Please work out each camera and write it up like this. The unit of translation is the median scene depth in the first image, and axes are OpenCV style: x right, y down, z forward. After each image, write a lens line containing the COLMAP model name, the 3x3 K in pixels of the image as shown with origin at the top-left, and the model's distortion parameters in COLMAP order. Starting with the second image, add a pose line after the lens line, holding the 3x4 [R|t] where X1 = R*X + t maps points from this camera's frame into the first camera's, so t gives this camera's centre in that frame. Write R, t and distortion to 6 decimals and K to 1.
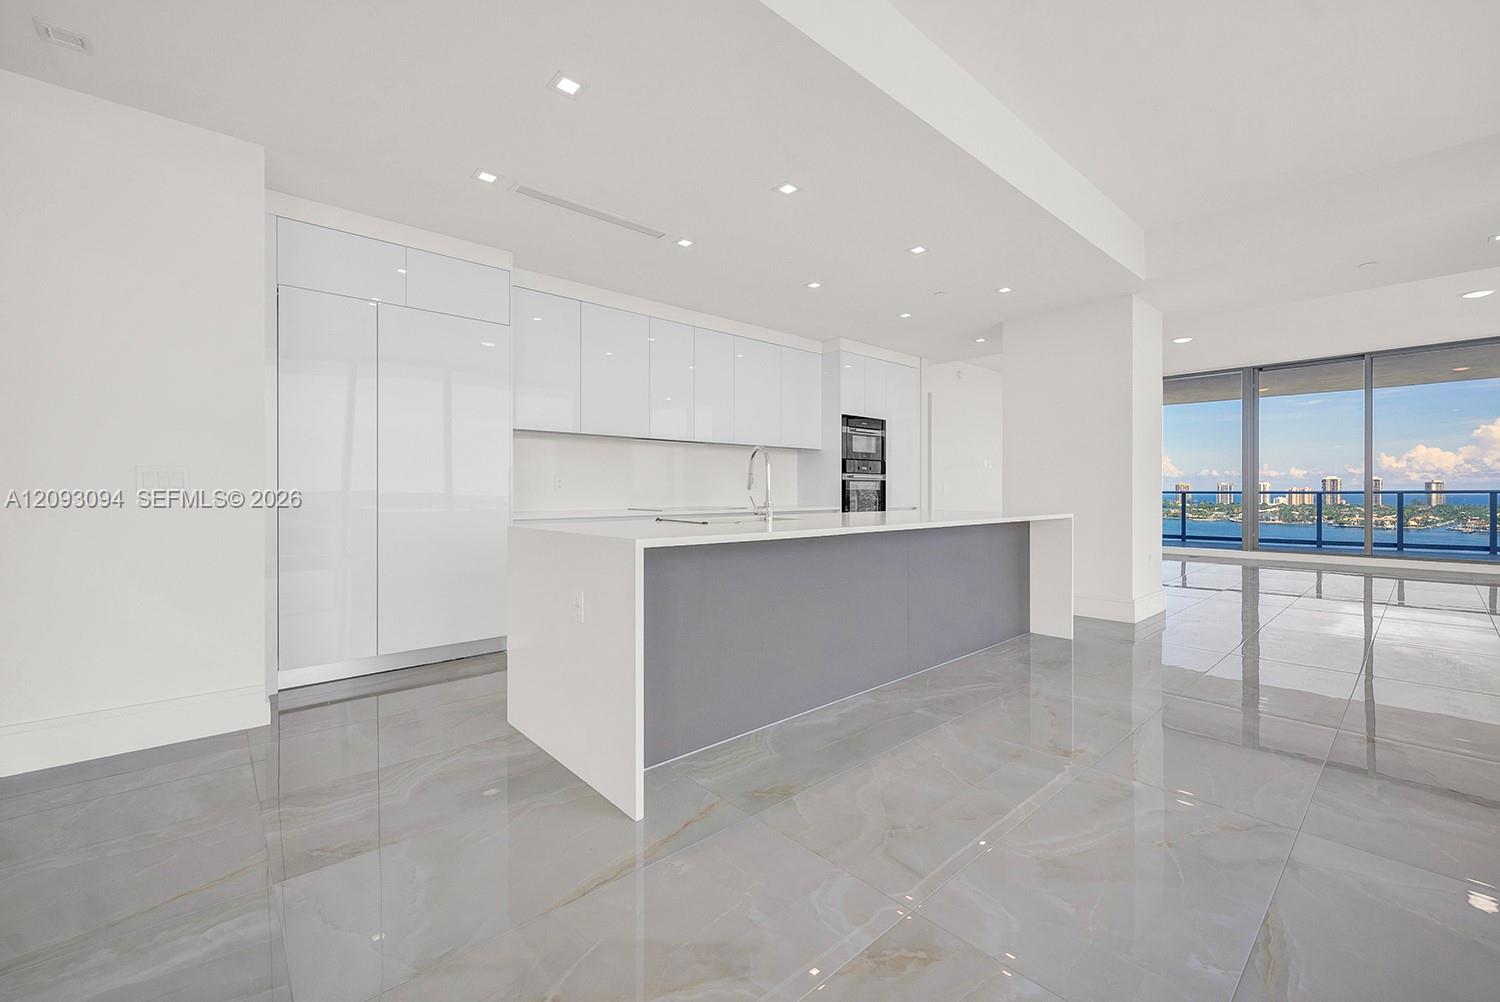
lens RADIAL K [[611.3, 0, 748.0], [0, 611.3, 492.7], [0, 0, 1]] dist [-0.000954, -0.000333]
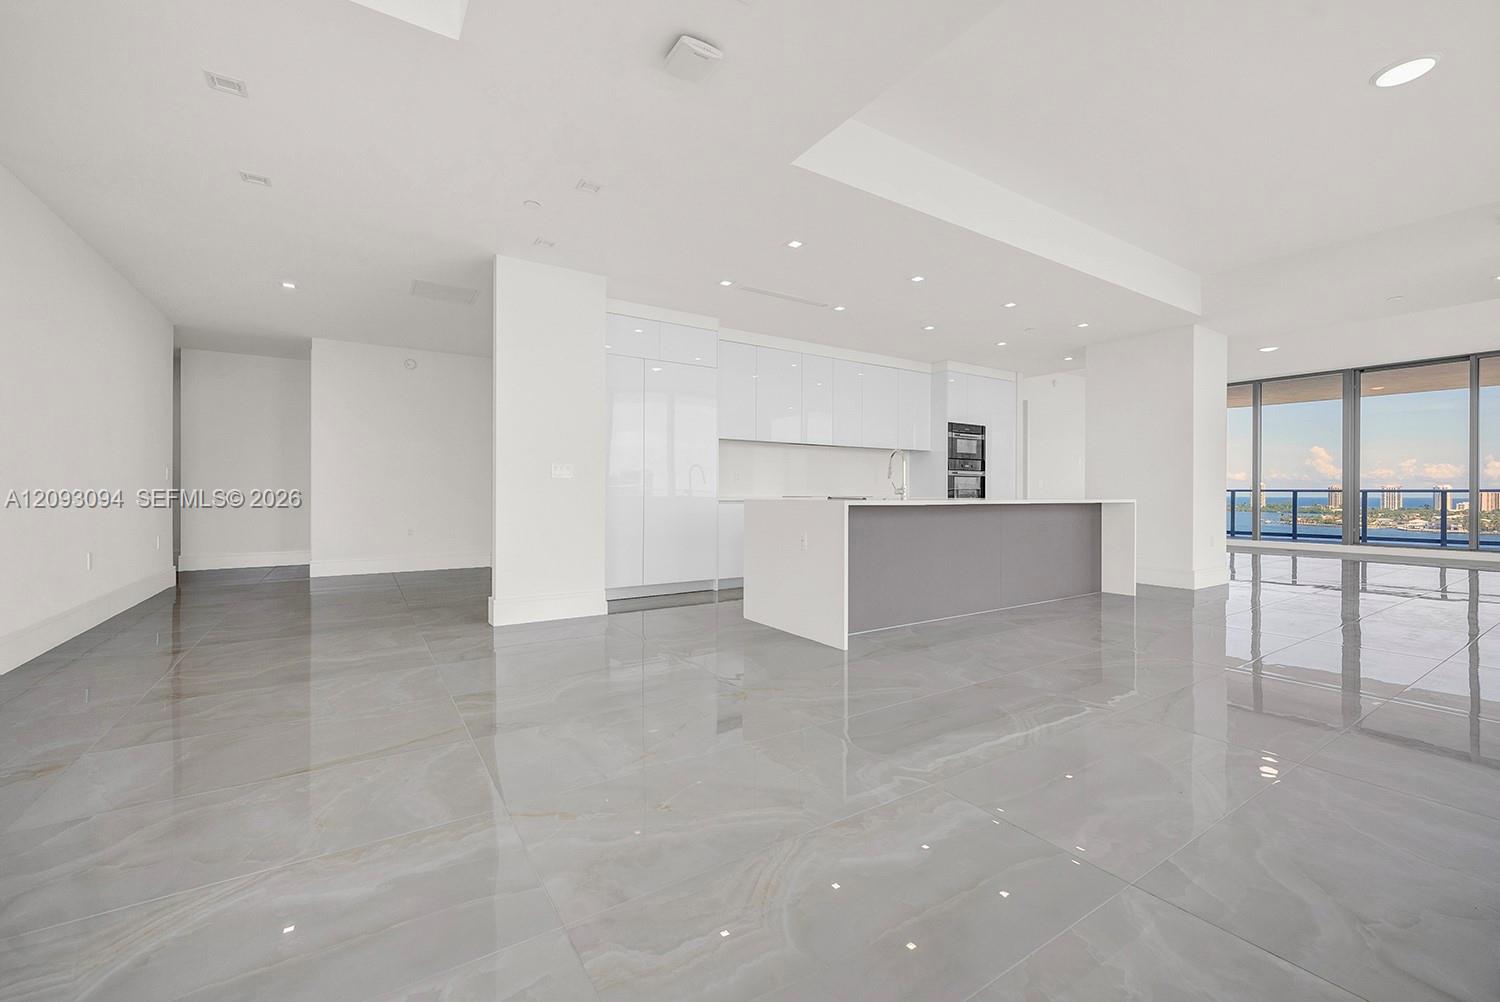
lens RADIAL K [[611.3, 0, 748.0], [0, 611.3, 492.7], [0, 0, 1]] dist [-0.000954, -0.000333]
pose [[0.988886, 0.004168, -0.148619, -0.060797], [-0.004475, 0.999988, -0.001729, 0.017592], [0.148610, 0.002375, 0.988893, -0.273903]]
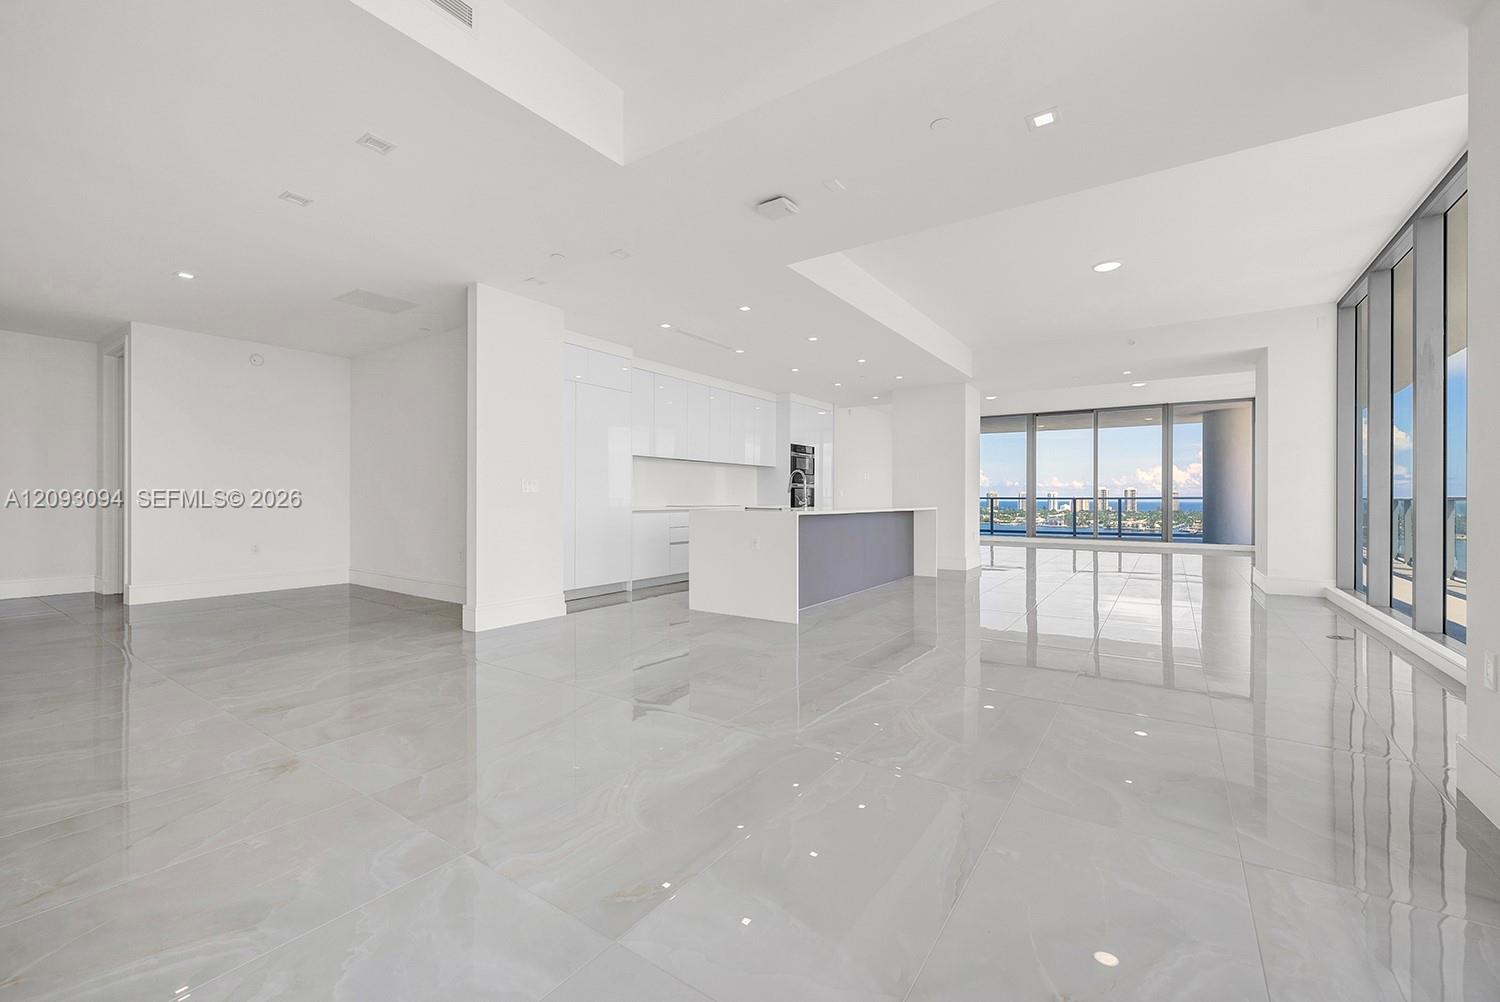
lens RADIAL K [[612.4, 0, 751.2], [0, 612.4, 498.8], [0, 0, 1]] dist [0.001186, -0.000638]
pose [[0.970735, 0.003001, 0.240134, -0.292725], [-0.002690, 0.999995, -0.001627, 0.009120], [-0.240138, 0.000933, 0.970738, -0.421433]]
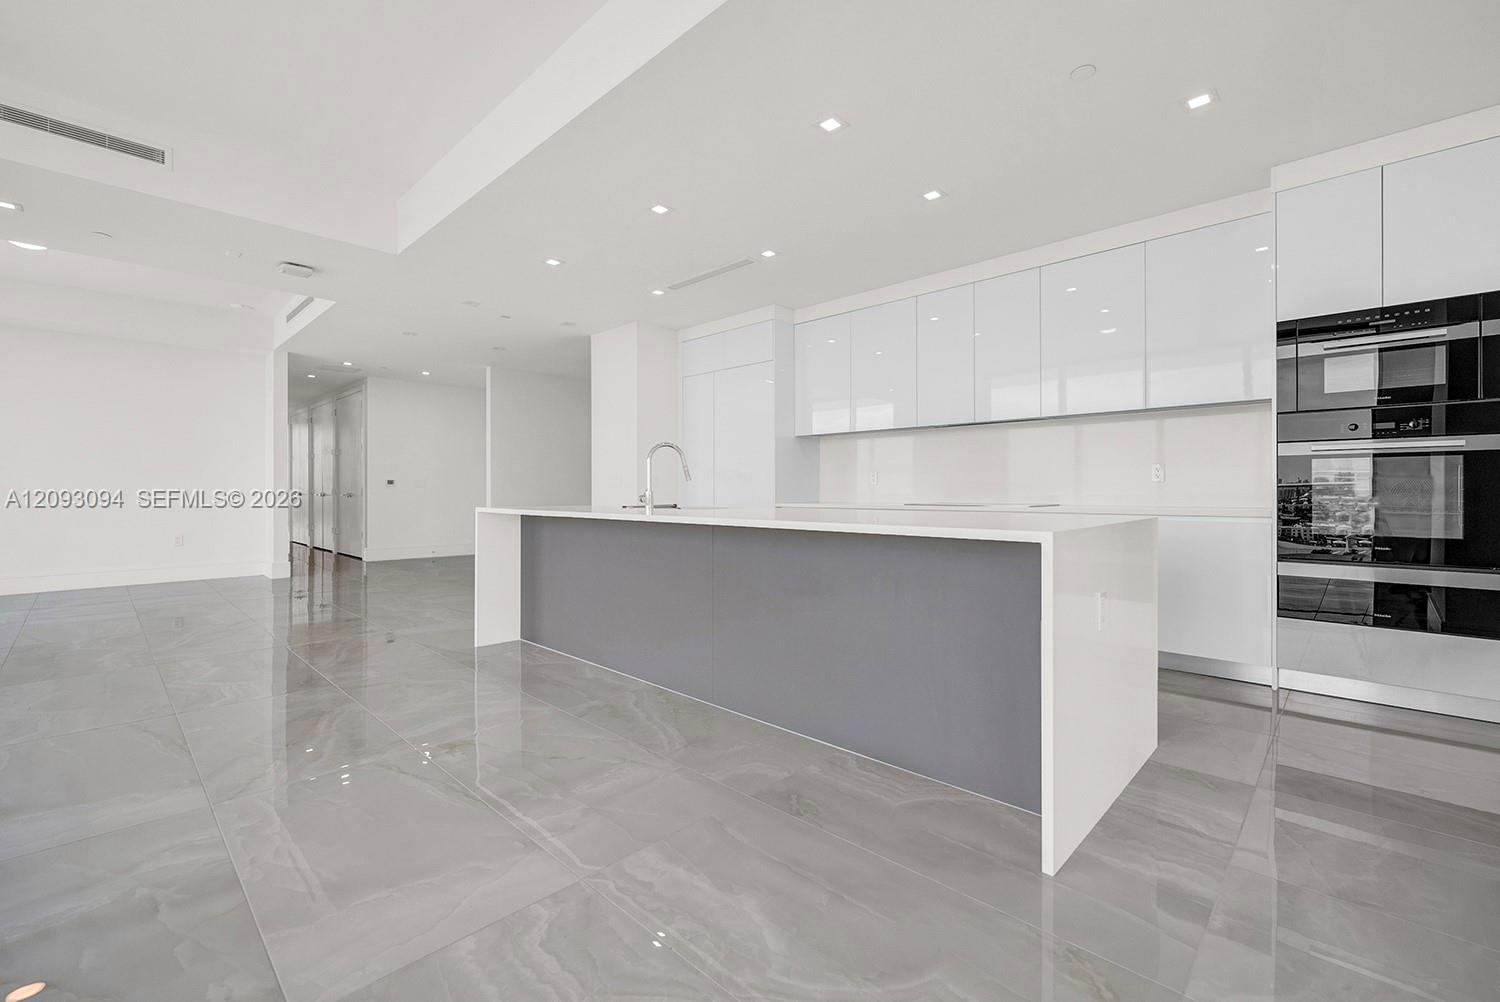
lens RADIAL K [[626.1, 0, 798.5], [0, 626.1, 516.2], [0, 0, 1]] dist [0.000534, 0.000207]
pose [[0.115768, 0.042621, -0.992361, 0.604758], [0.006423, 0.999026, 0.043657, 0.002575], [0.993255, -0.011428, 0.115382, 0.550823]]
